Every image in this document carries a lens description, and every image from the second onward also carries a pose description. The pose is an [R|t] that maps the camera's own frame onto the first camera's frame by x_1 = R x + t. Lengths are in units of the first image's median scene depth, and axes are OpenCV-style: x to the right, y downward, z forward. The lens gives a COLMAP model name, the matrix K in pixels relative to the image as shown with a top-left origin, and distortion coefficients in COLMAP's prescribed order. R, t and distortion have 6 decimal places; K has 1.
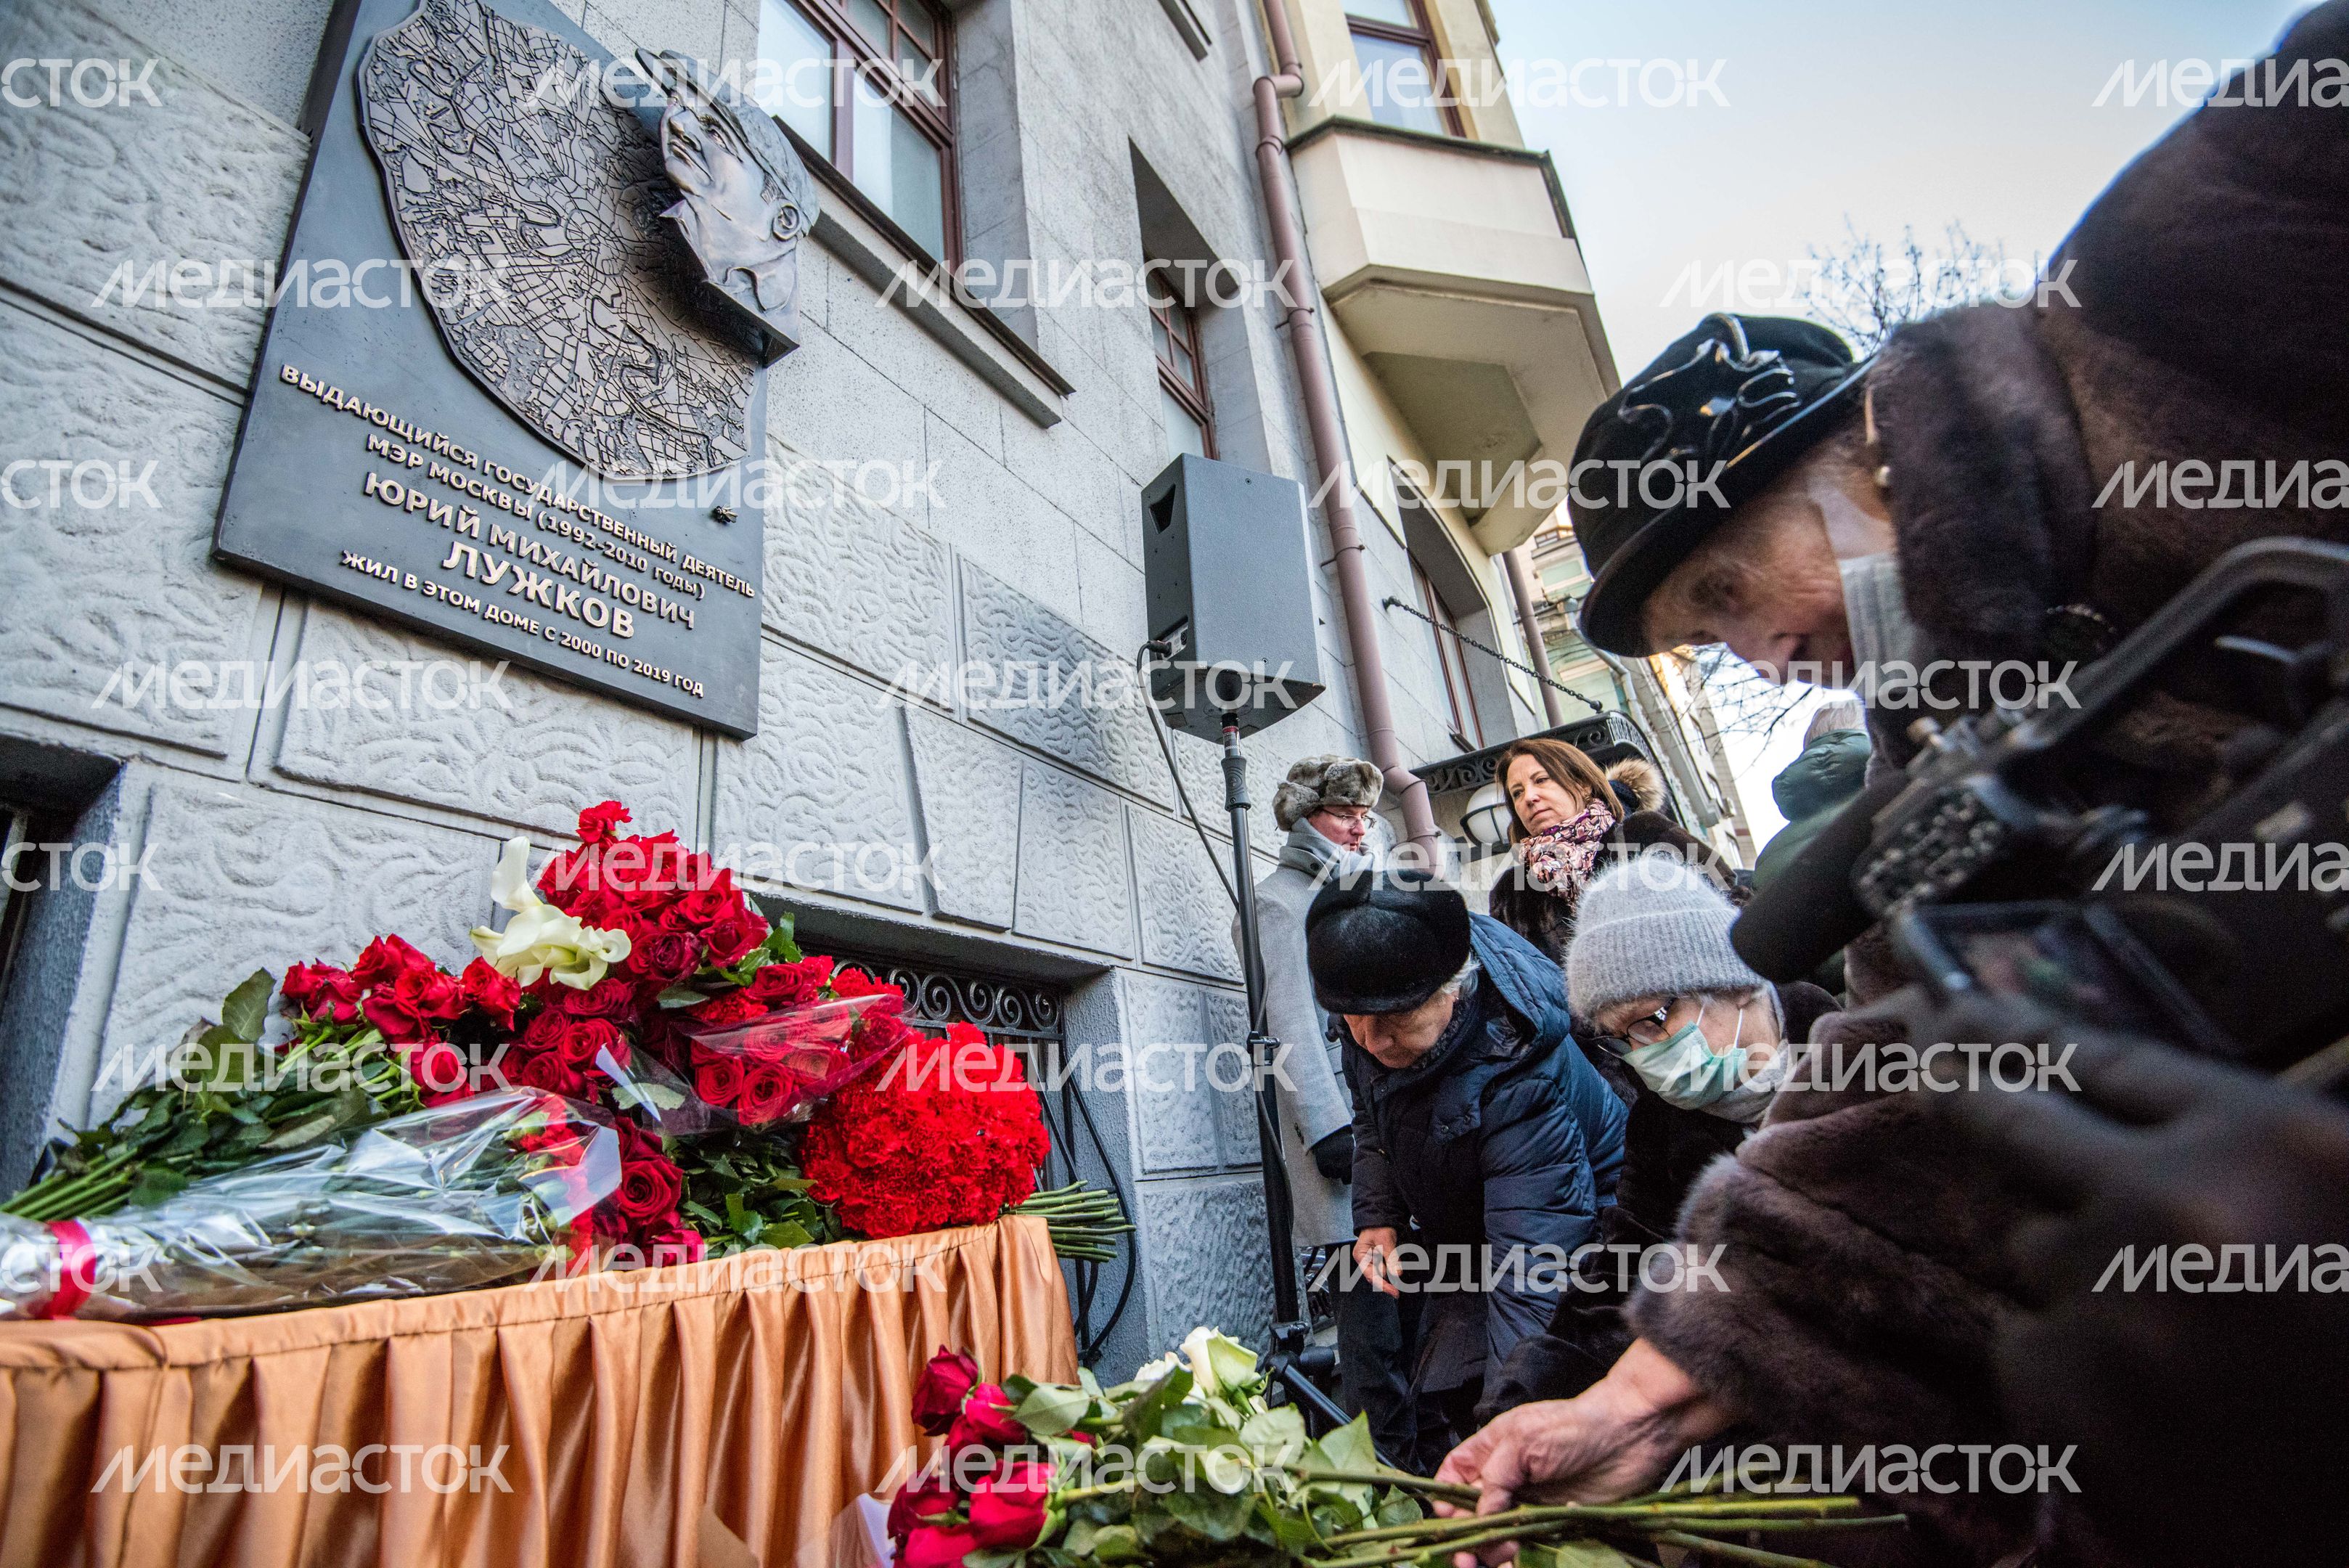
lens RADIAL K [[1092.7, 0, 1179.3], [0, 1092.7, 789.8], [0, 0, 1]] dist [-0.025768, -0.011546]
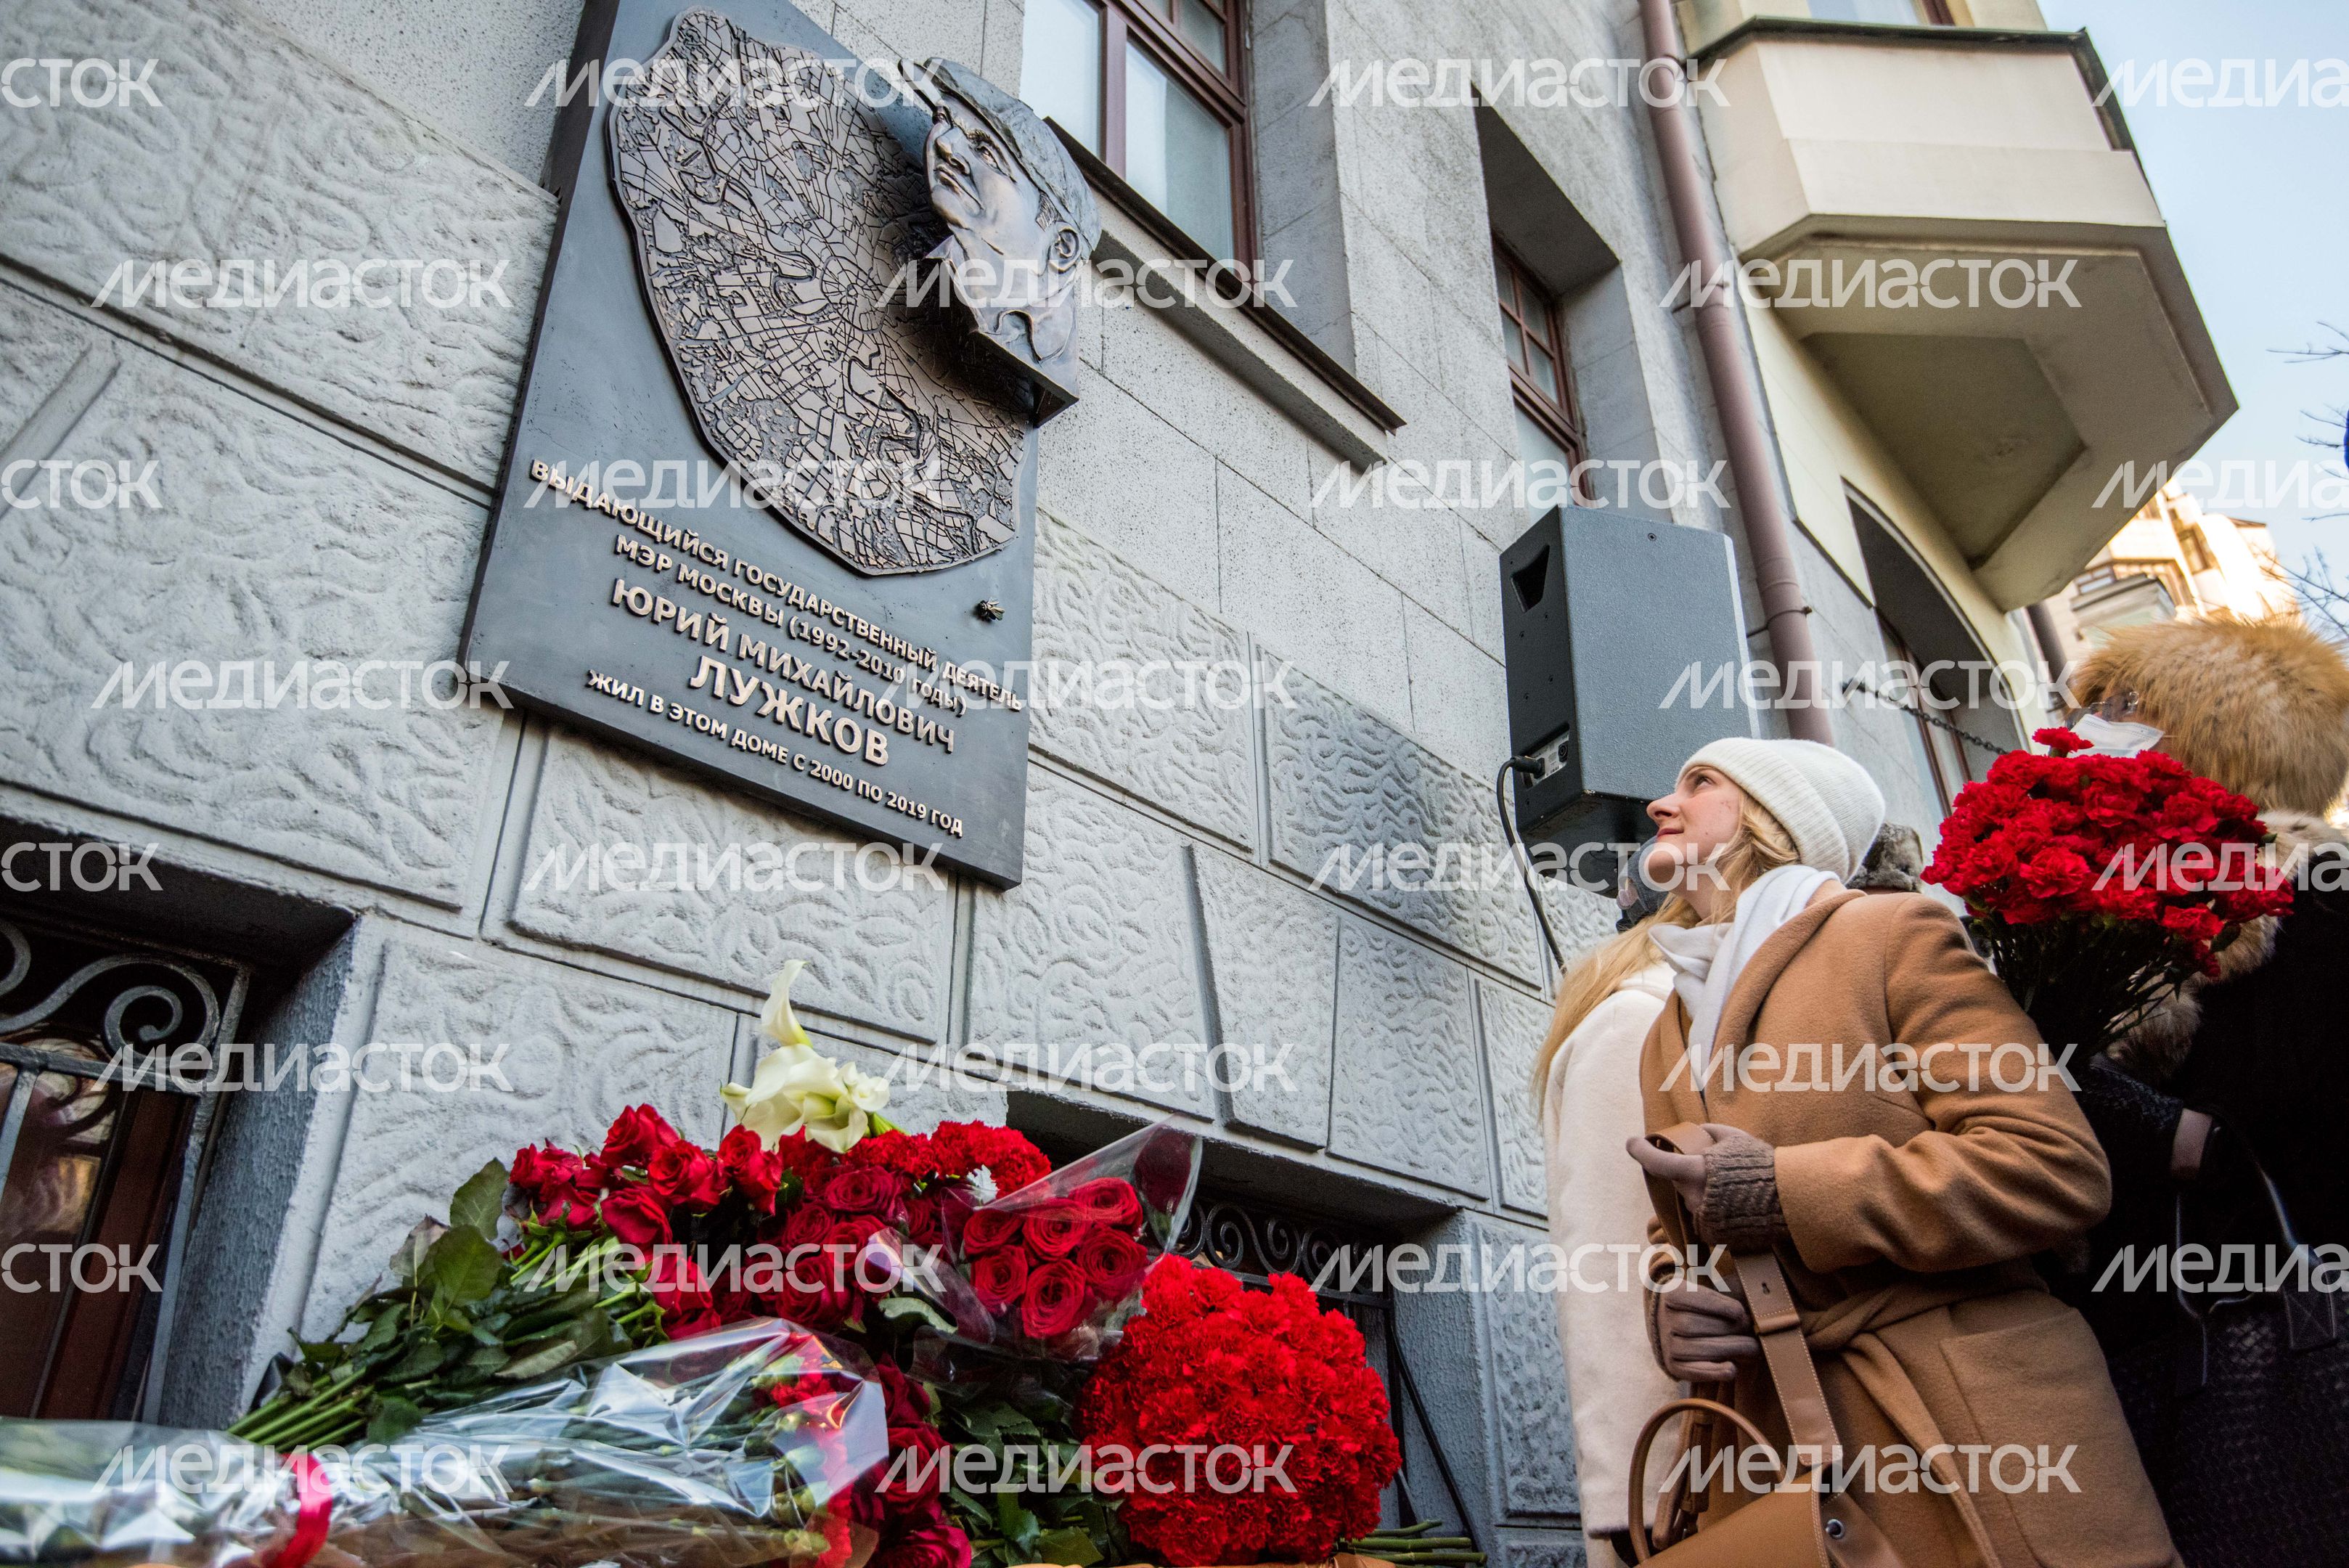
lens RADIAL K [[1519.9, 0, 1174.5], [0, 1519.9, 784.0], [0, 0, 1]] dist [0.037336, -0.048464]
pose [[0.975613, 0.000714, -0.219496, -0.041046], [-0.023504, 0.994585, -0.101233, -0.015336], [0.218235, 0.103923, 0.970347, -0.073872]]
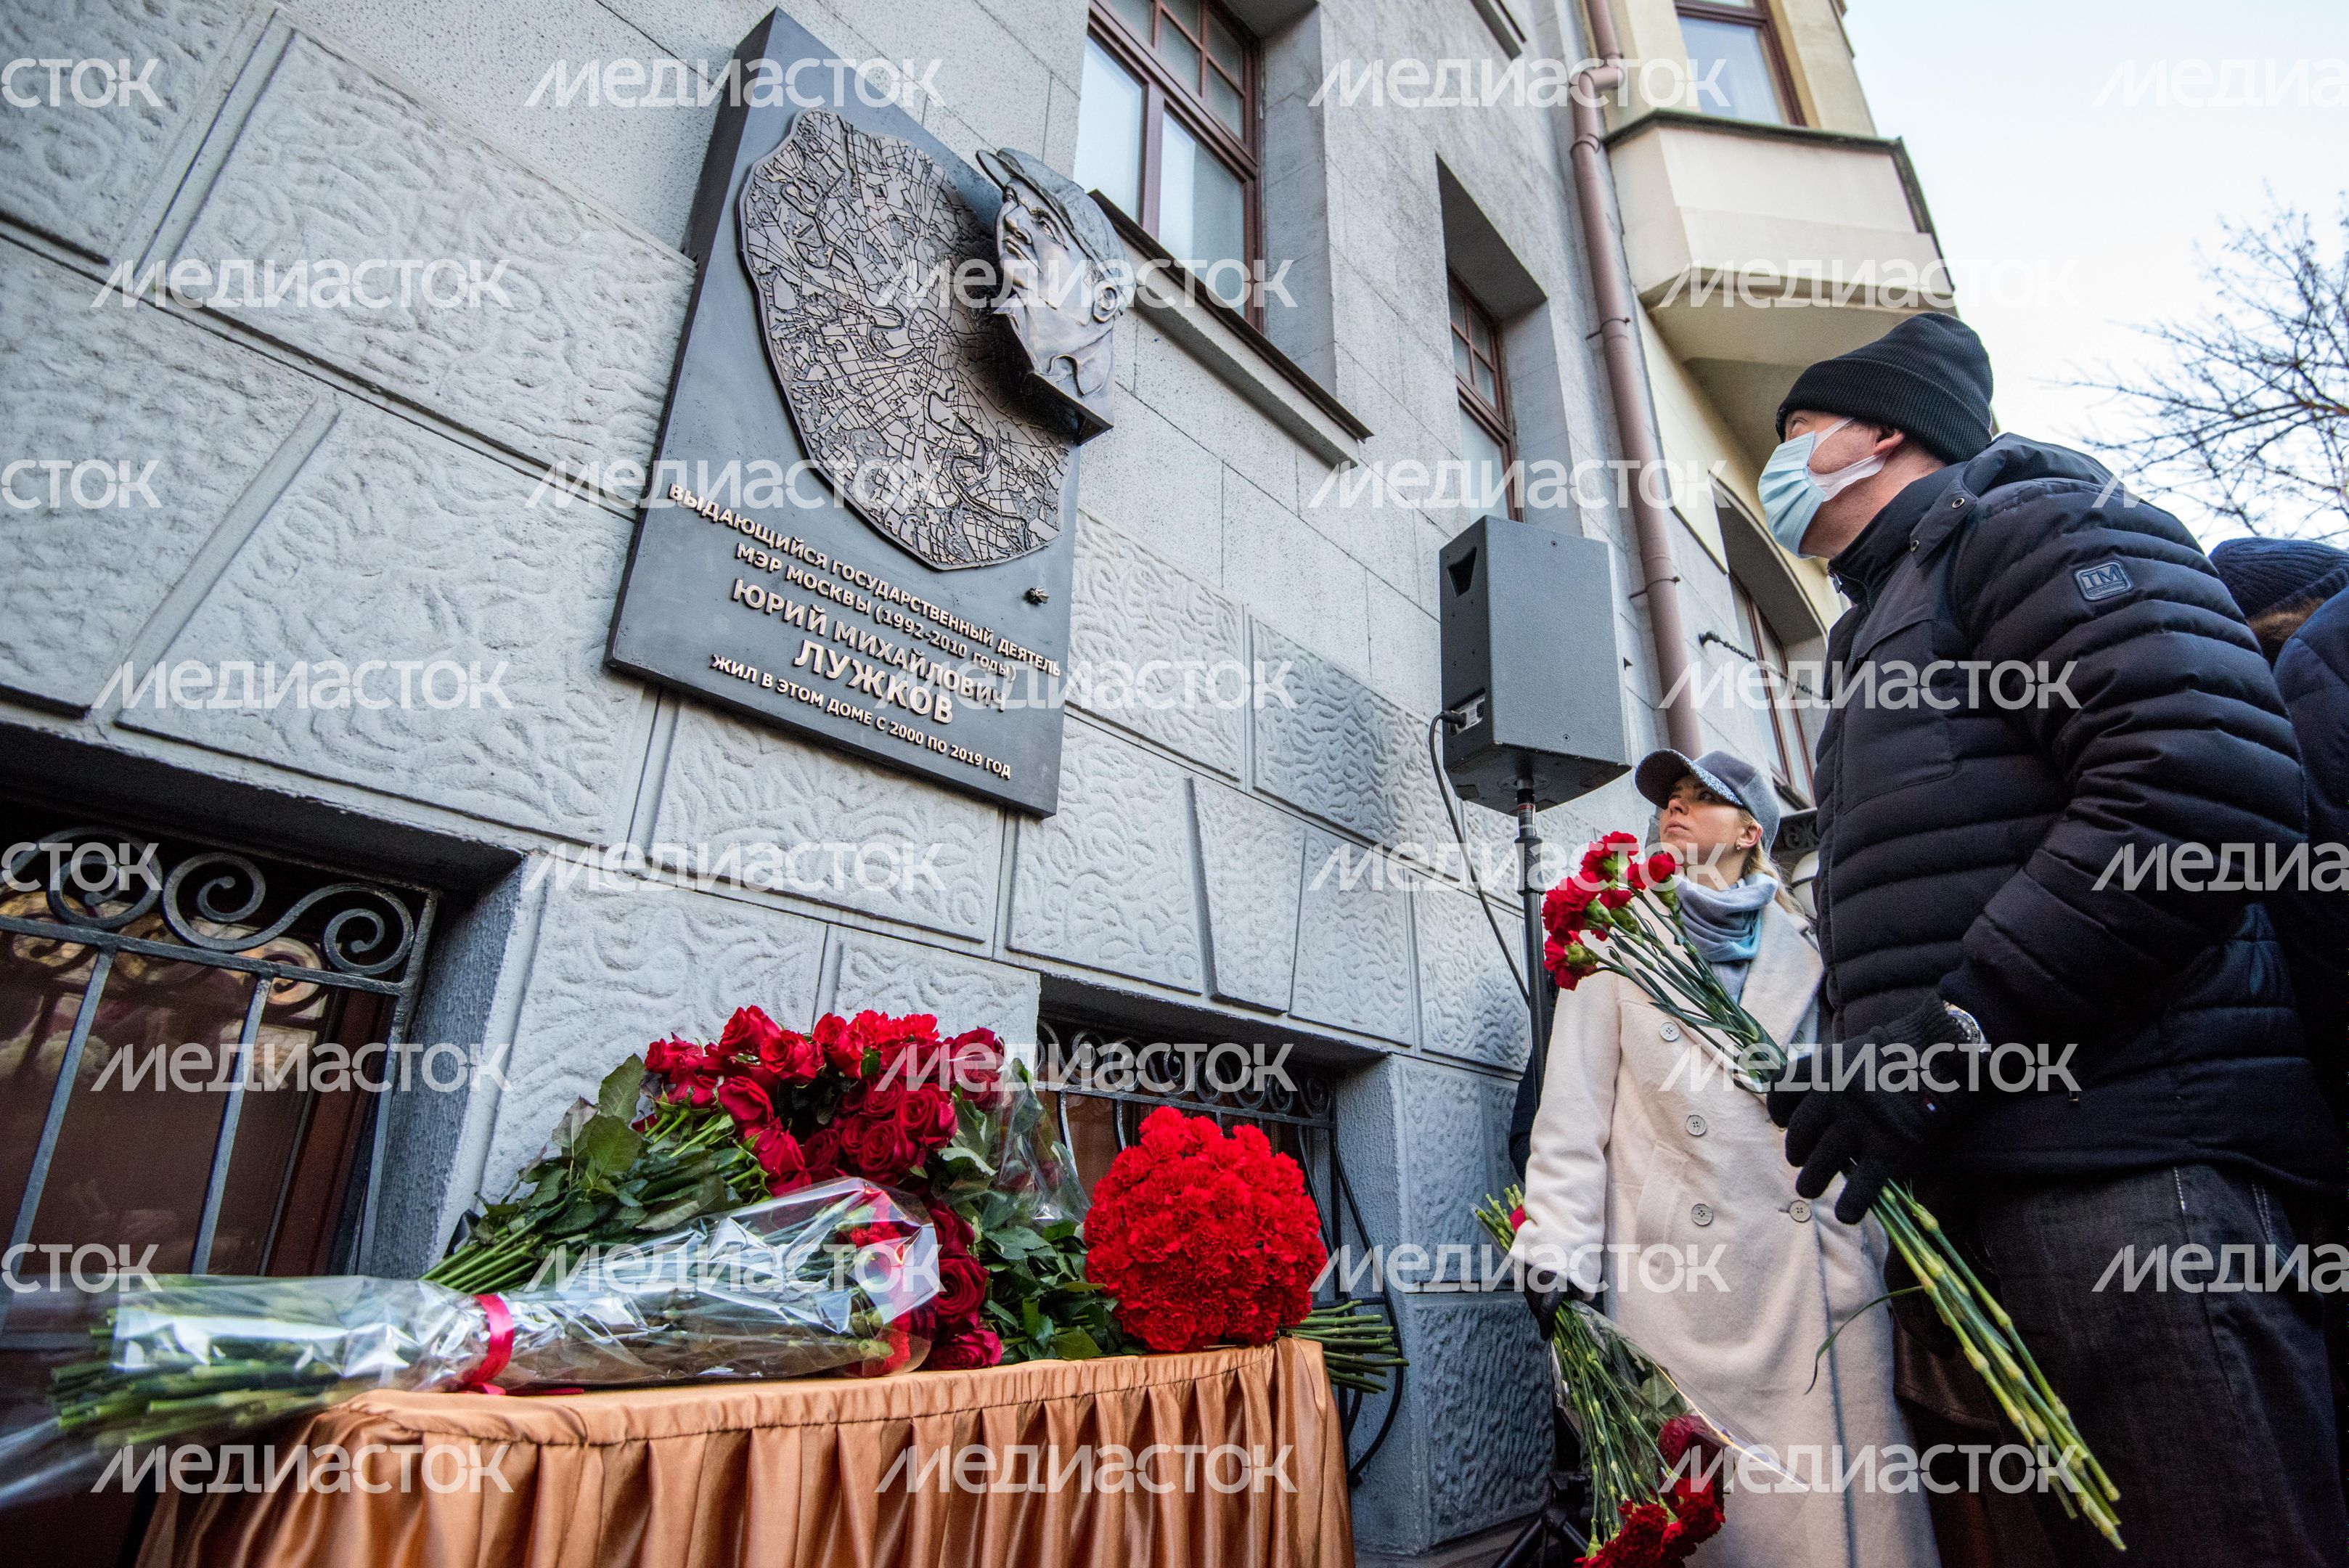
lens RADIAL K [[1221.1, 0, 1291.7], [0, 1221.1, 708.6], [0, 0, 1]] dist [0.012572, -0.048333]
pose [[0.989853, 0.037889, -0.136949, -0.019911], [-0.048121, 0.996230, -0.072188, -0.090351], [0.133698, 0.078046, 0.987944, -0.128114]]
